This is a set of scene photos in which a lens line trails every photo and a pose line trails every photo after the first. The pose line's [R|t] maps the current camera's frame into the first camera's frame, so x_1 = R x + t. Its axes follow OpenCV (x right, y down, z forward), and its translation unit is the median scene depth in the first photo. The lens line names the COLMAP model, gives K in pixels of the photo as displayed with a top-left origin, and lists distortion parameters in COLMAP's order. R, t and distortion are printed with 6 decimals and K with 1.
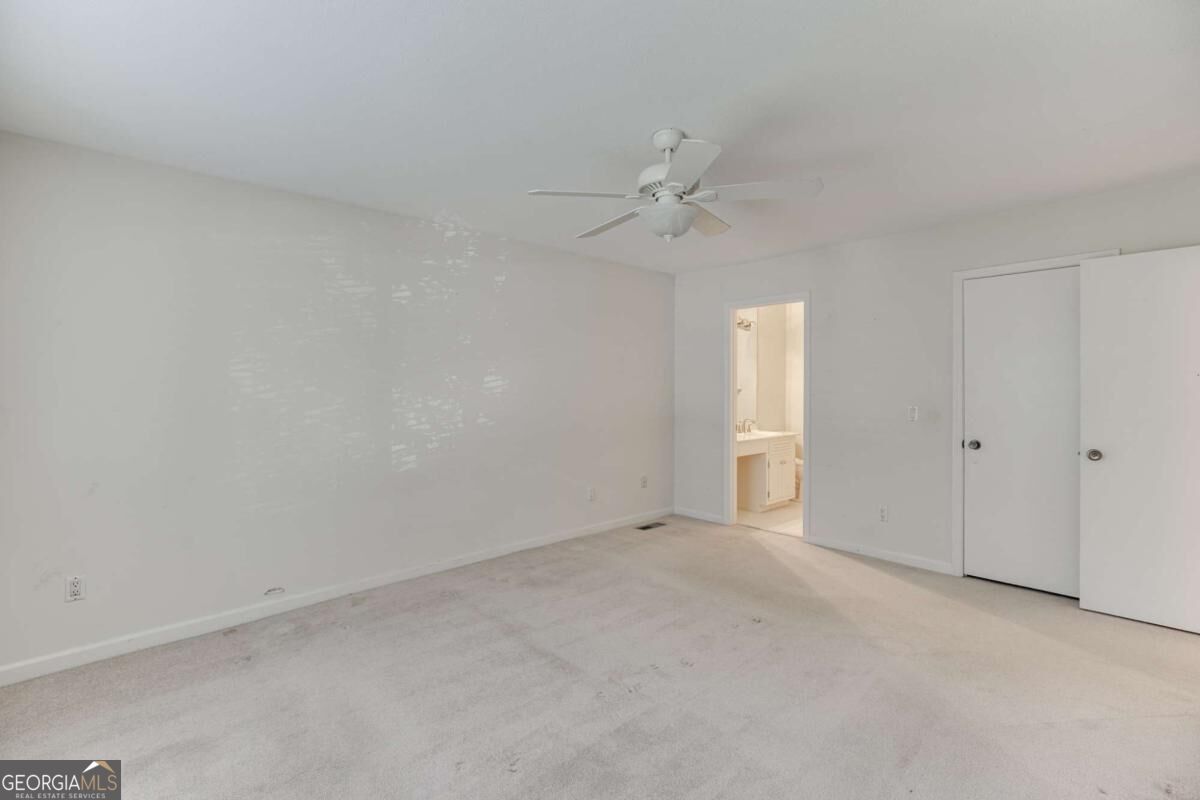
lens RADIAL K [[549.1, 0, 599.7], [0, 549.1, 393.1], [0, 0, 1]] dist [-0.000107, 0.000128]
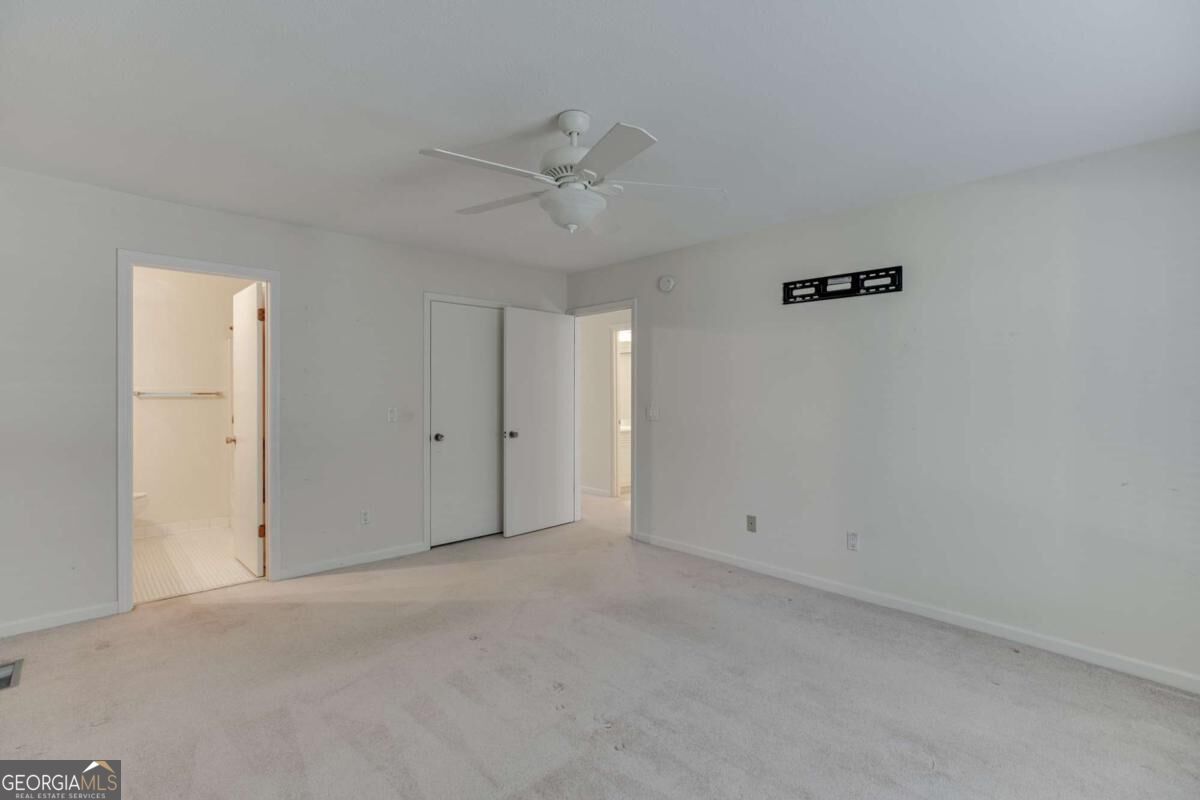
lens RADIAL K [[549.1, 0, 599.7], [0, 549.1, 393.1], [0, 0, 1]] dist [-0.000107, 0.000128]
pose [[-0.006792, -0.011265, 0.999913, -0.521574], [0.004008, 0.999928, 0.011292, -0.016718], [-0.999969, 0.004085, -0.006747, 0.623044]]
